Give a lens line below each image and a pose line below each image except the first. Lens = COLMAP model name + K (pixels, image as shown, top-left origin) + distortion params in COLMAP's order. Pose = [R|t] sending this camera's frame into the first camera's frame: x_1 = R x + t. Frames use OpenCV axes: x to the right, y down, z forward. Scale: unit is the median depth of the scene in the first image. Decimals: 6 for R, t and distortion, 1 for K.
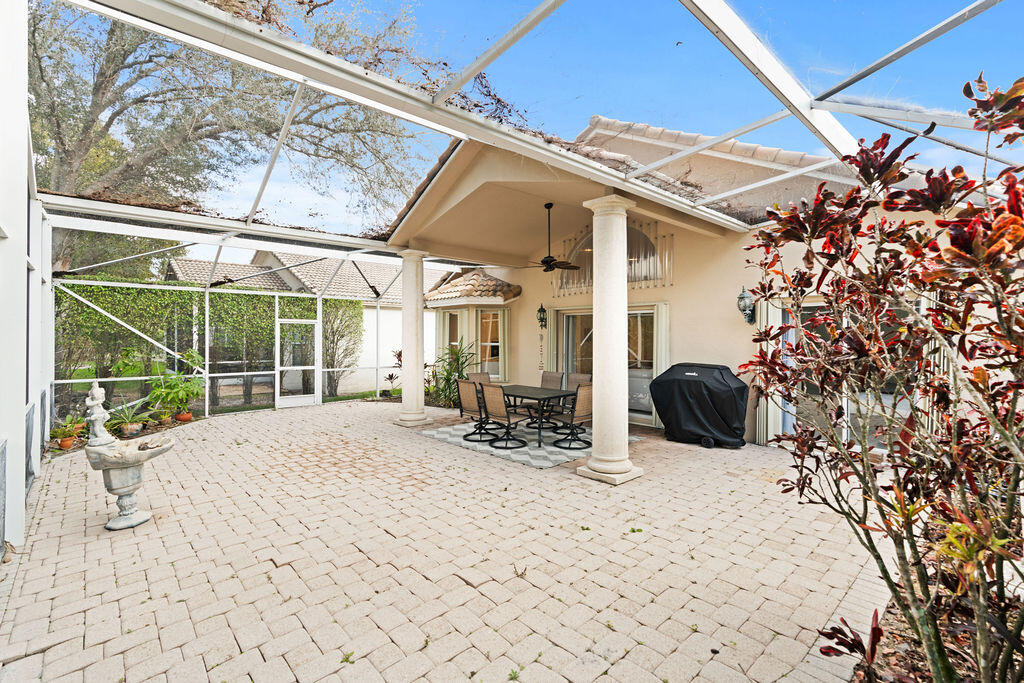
lens RADIAL K [[469.4, 0, 509.1], [0, 469.4, 338.3], [0, 0, 1]] dist [-0.002259, 0.000019]
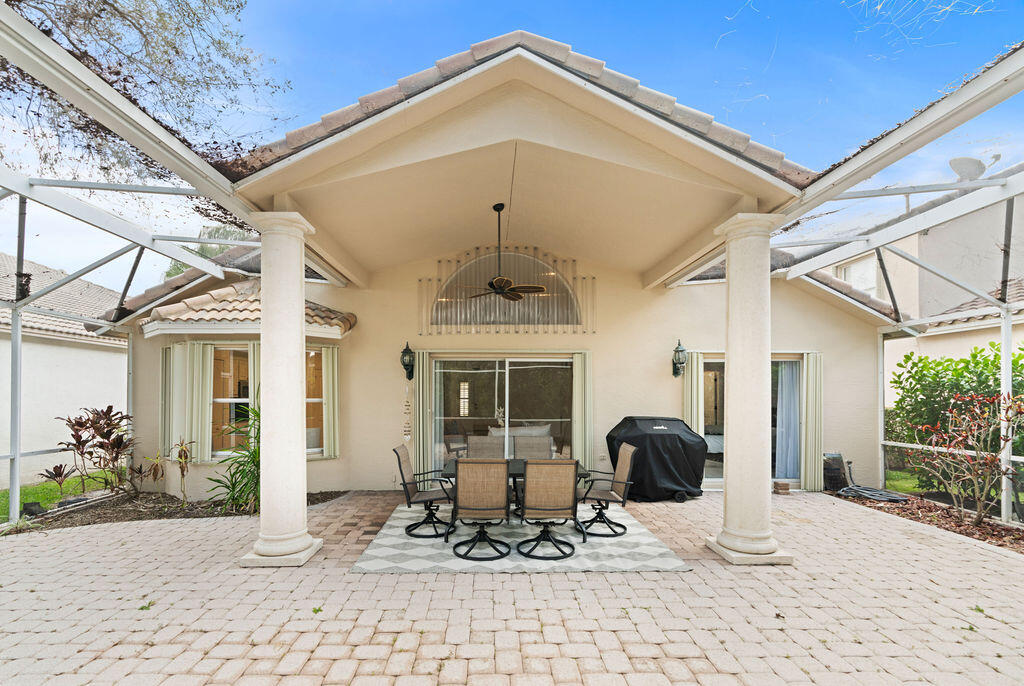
lens RADIAL K [[465.7, 0, 508.2], [0, 465.7, 397.4], [0, 0, 1]] dist [-0.000733, 0.000077]
pose [[0.662214, -0.005285, 0.749296, -0.454858], [-0.001050, 0.999968, 0.007981, 0.004871], [-0.749314, -0.006071, 0.662187, 0.515564]]
